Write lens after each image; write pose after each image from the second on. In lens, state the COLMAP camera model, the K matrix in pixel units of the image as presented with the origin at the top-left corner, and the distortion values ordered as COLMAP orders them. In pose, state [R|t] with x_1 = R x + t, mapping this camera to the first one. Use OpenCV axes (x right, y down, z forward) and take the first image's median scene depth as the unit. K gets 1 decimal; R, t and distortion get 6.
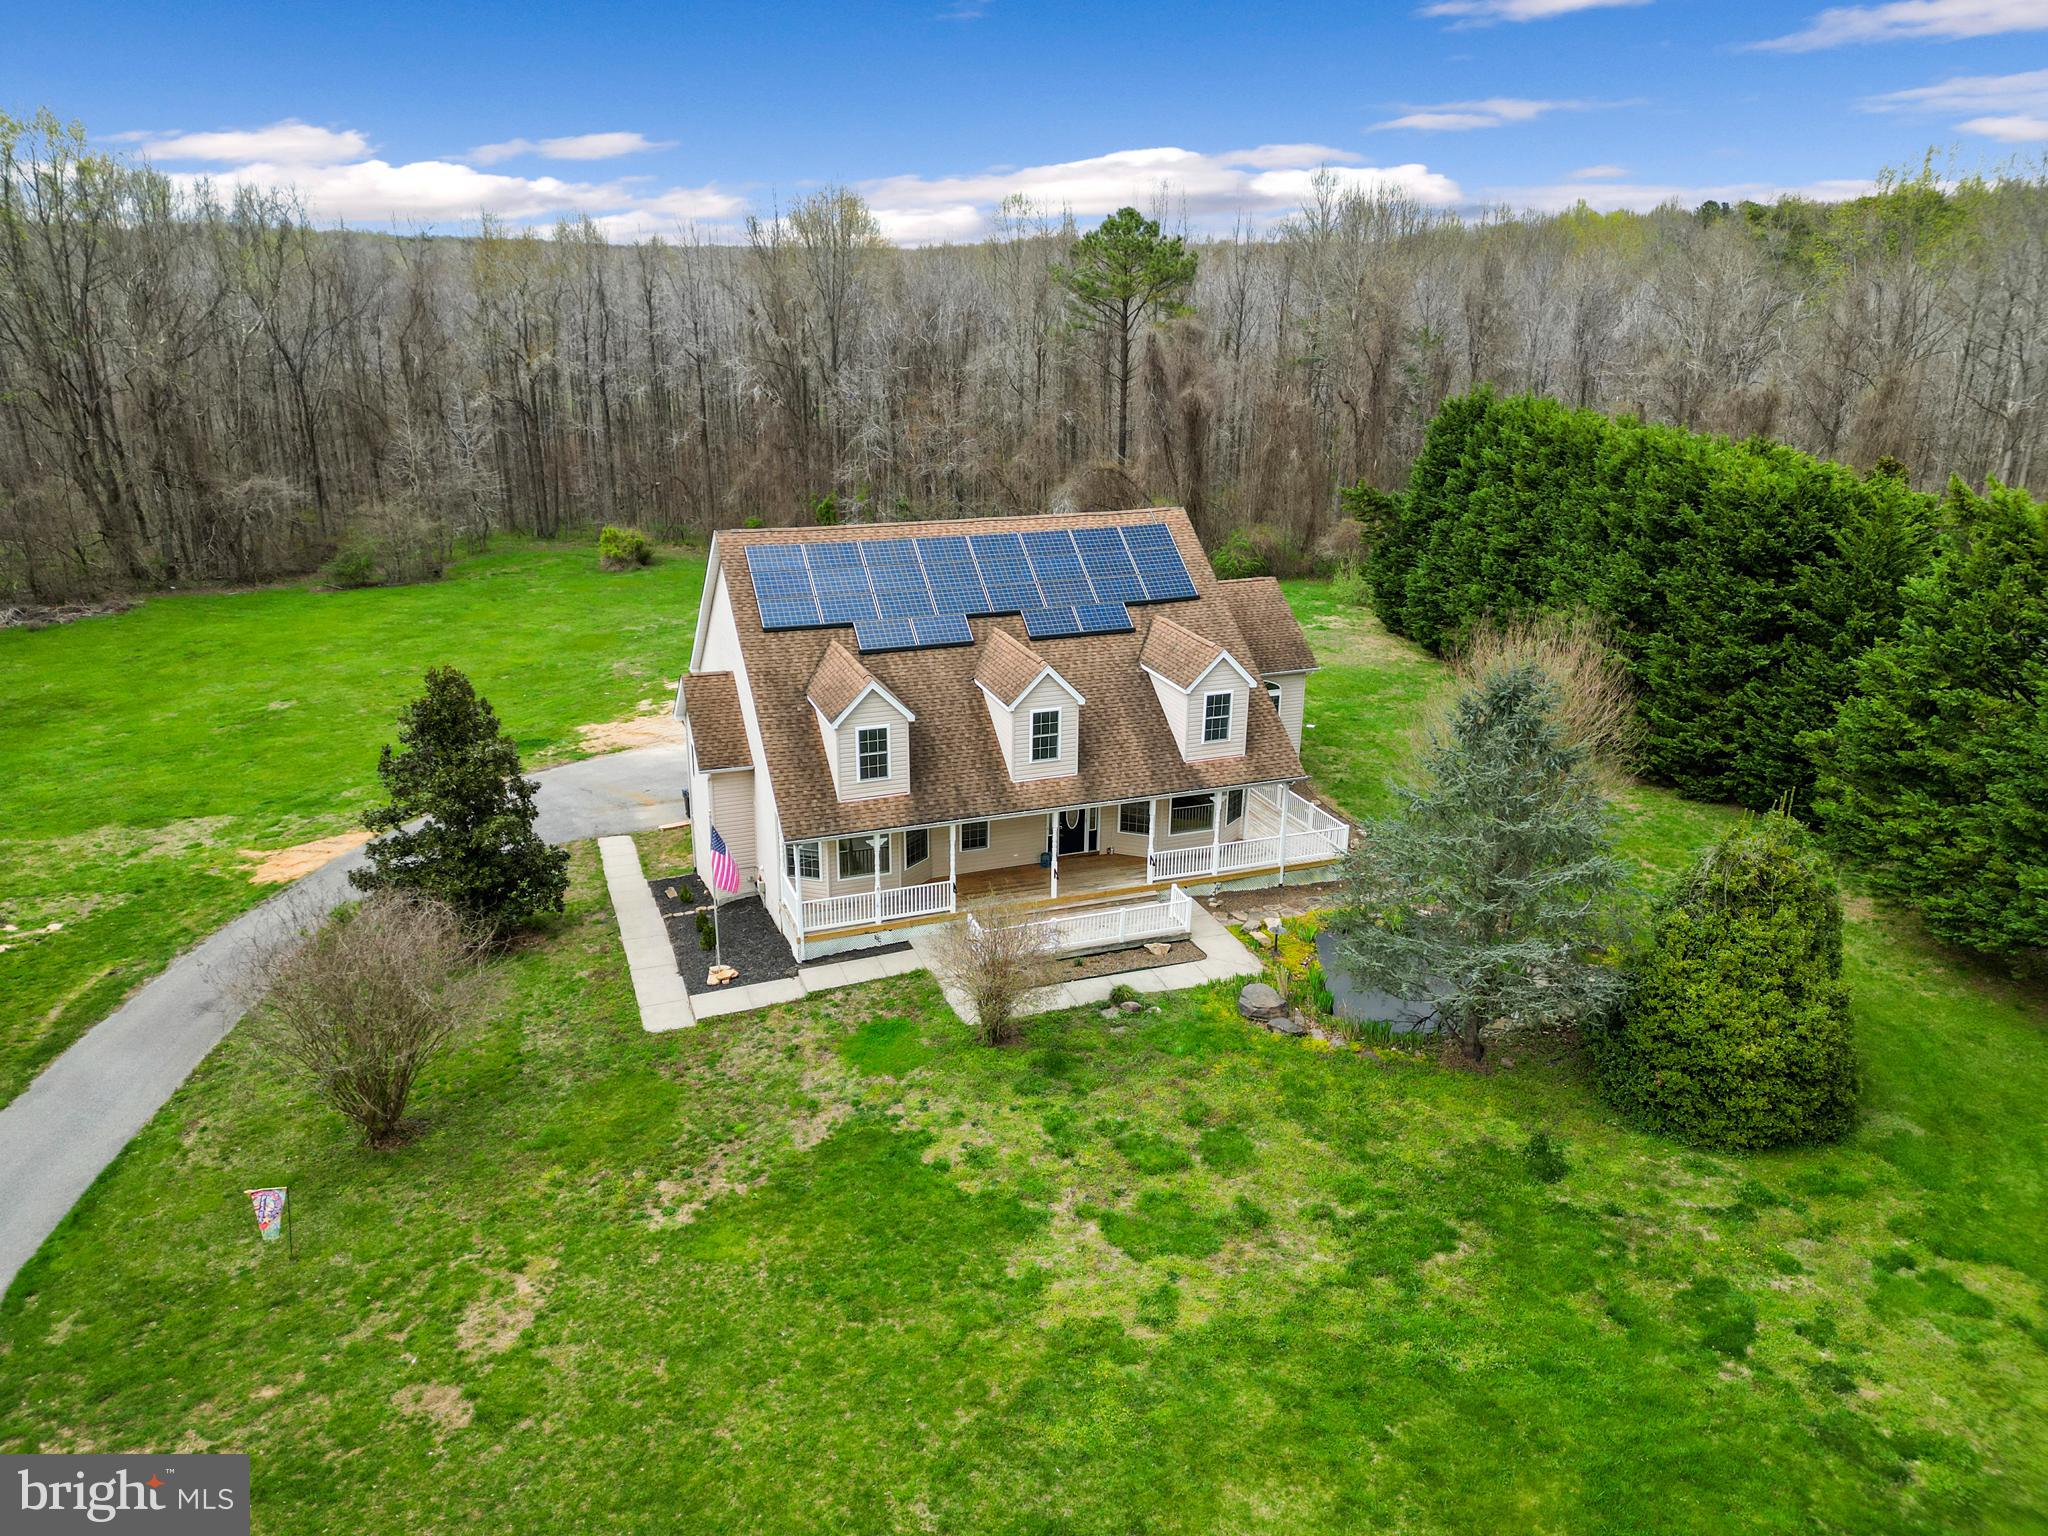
lens RADIAL K [[1425.6, 0, 1015.2], [0, 1425.6, 735.5], [0, 0, 1]] dist [0.087637, -0.091715]
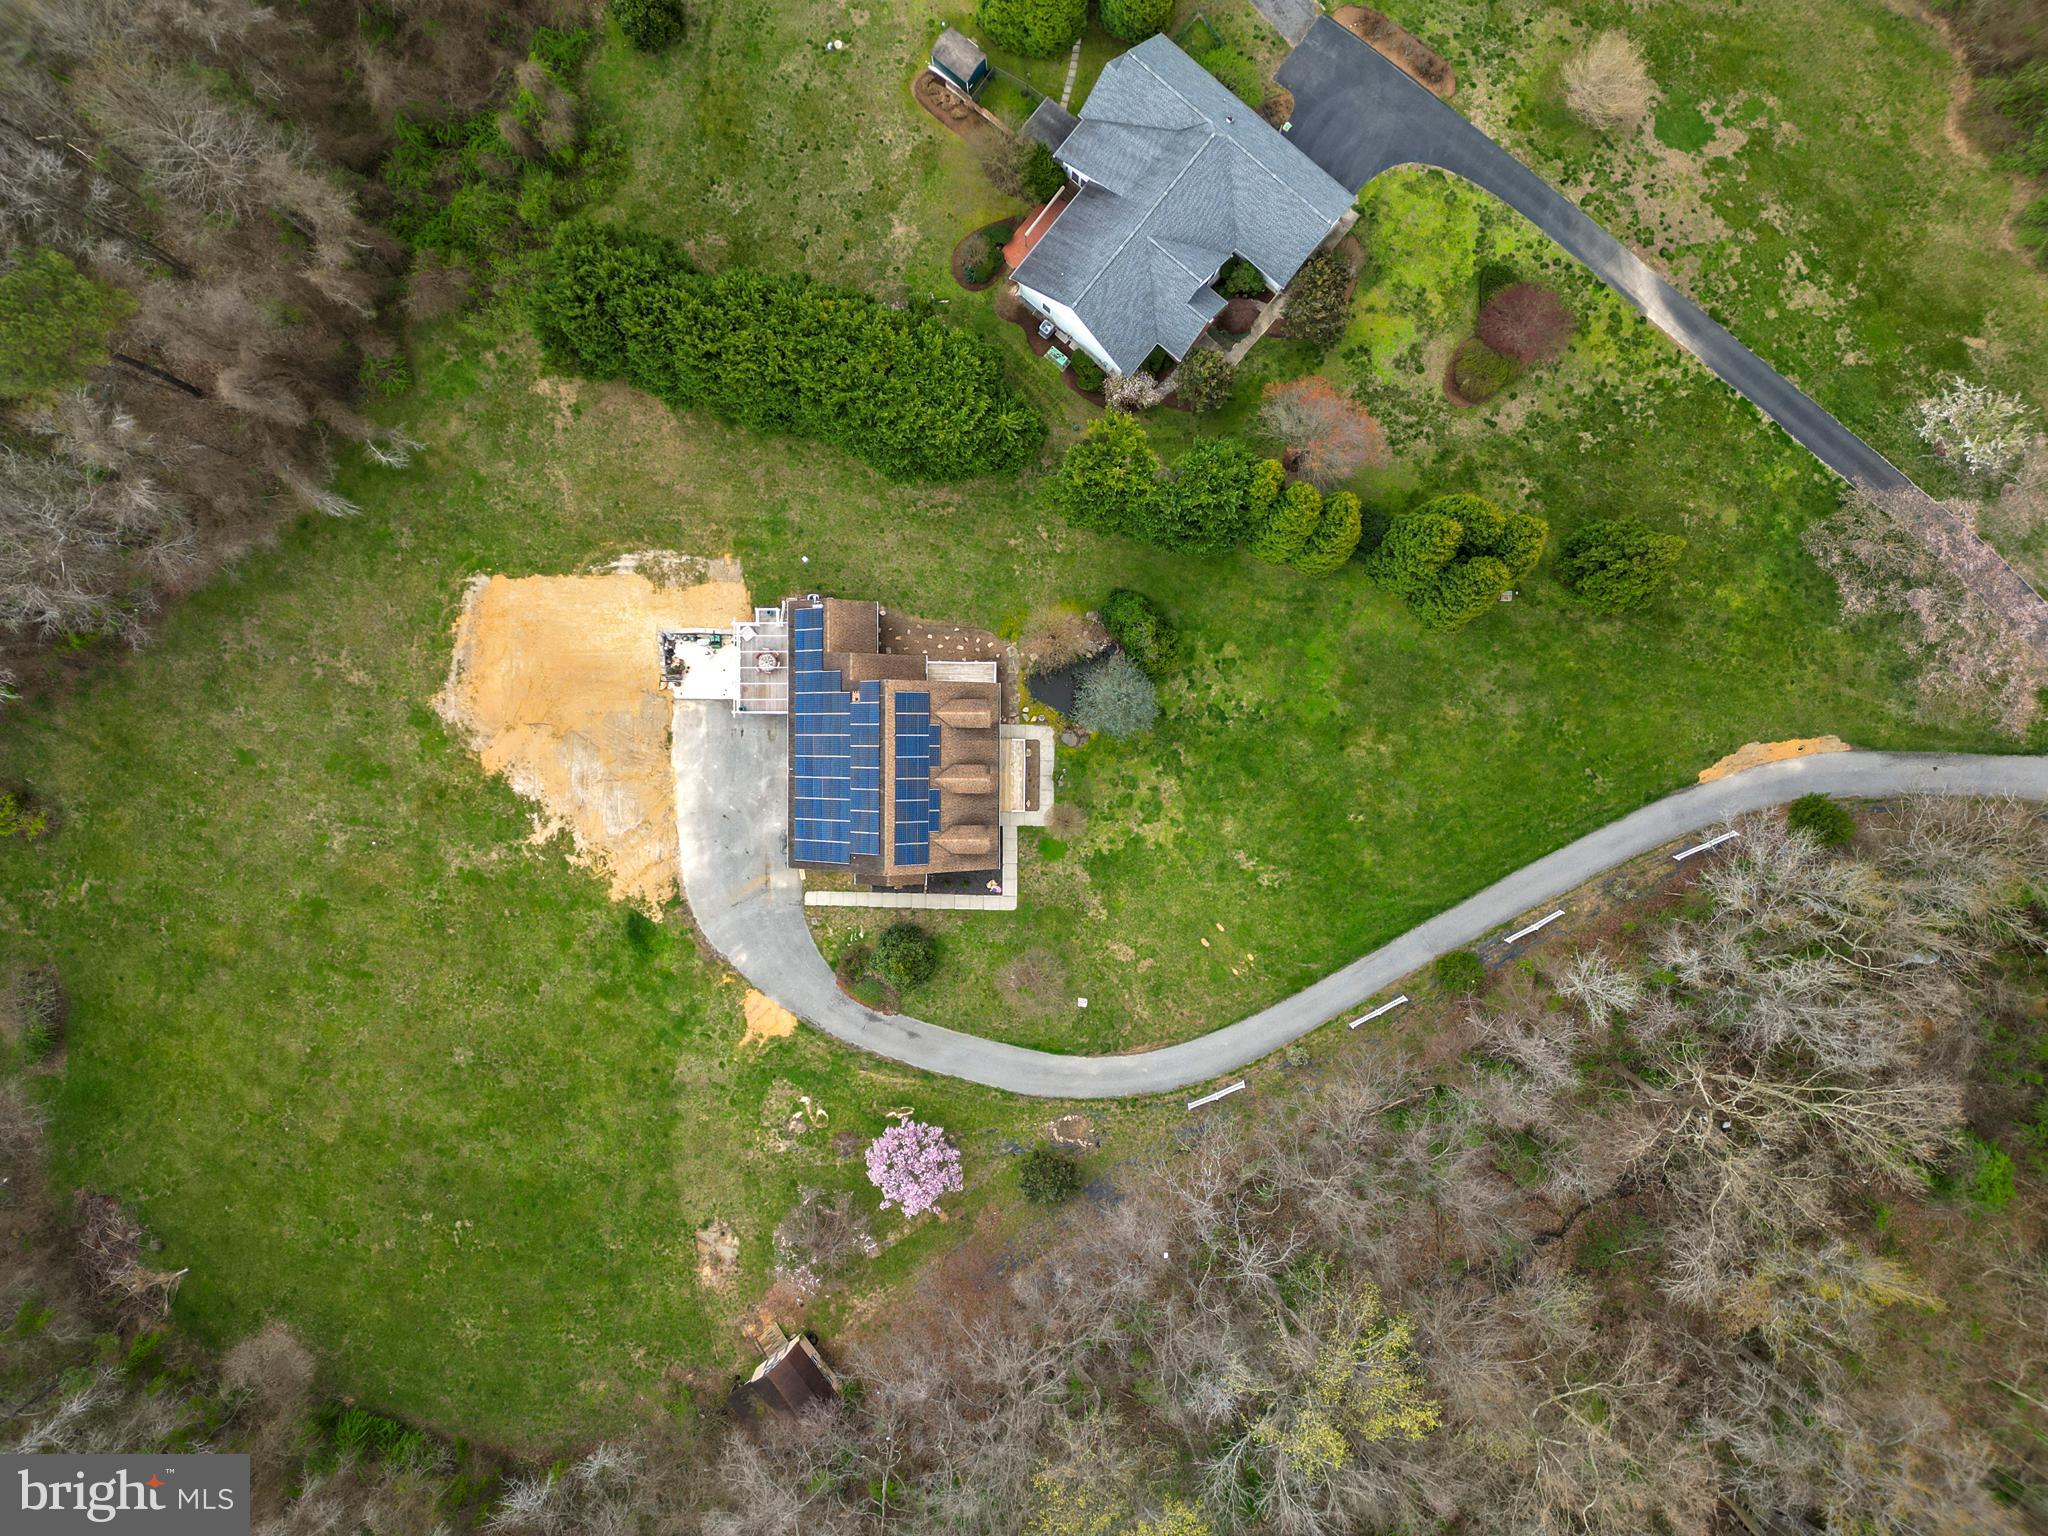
lens RADIAL K [[1468.9, 0, 1004.1], [0, 1468.9, 758.8], [0, 0, 1]] dist [0.092856, -0.099416]
pose [[0.347275, -0.937456, -0.023993, 0.144730], [0.301808, 0.087506, 0.949344, -2.900502], [-0.887869, -0.336925, 0.313320, 0.041950]]
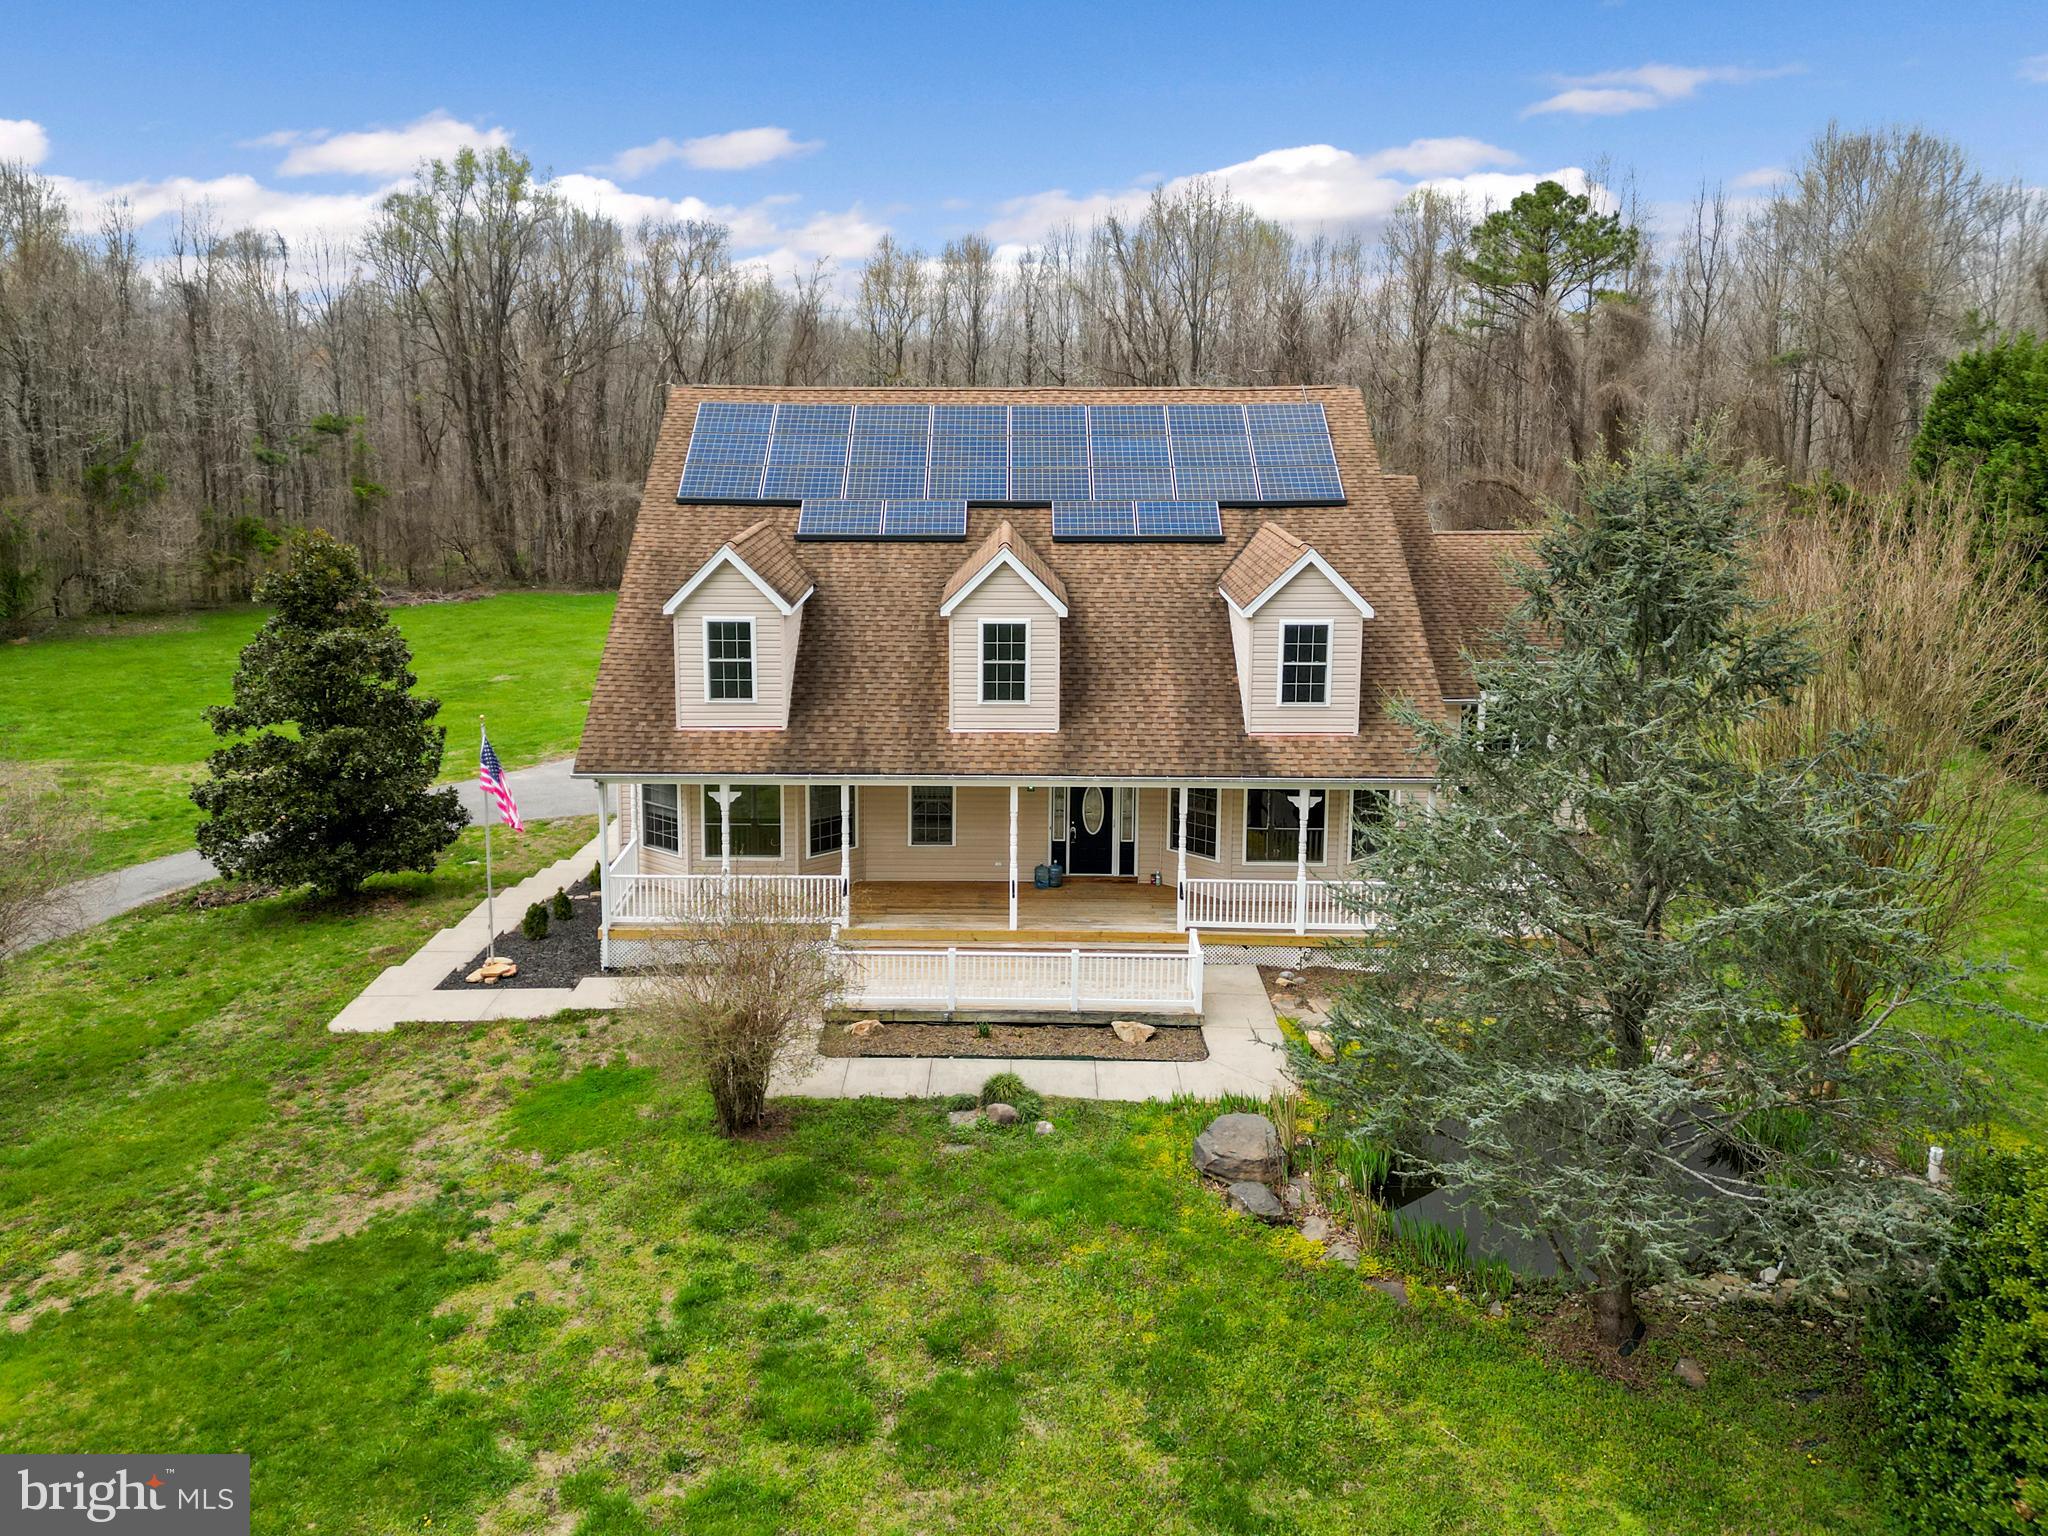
lens RADIAL K [[1496.0, 0, 981.1], [0, 1496.0, 557.3], [0, 0, 1]] dist [0.051976, -0.033635]
pose [[0.932970, 0.040454, -0.357673, 0.253551], [-0.107494, 0.979635, -0.169591, 0.069827], [0.343528, 0.196671, 0.918318, 0.374183]]
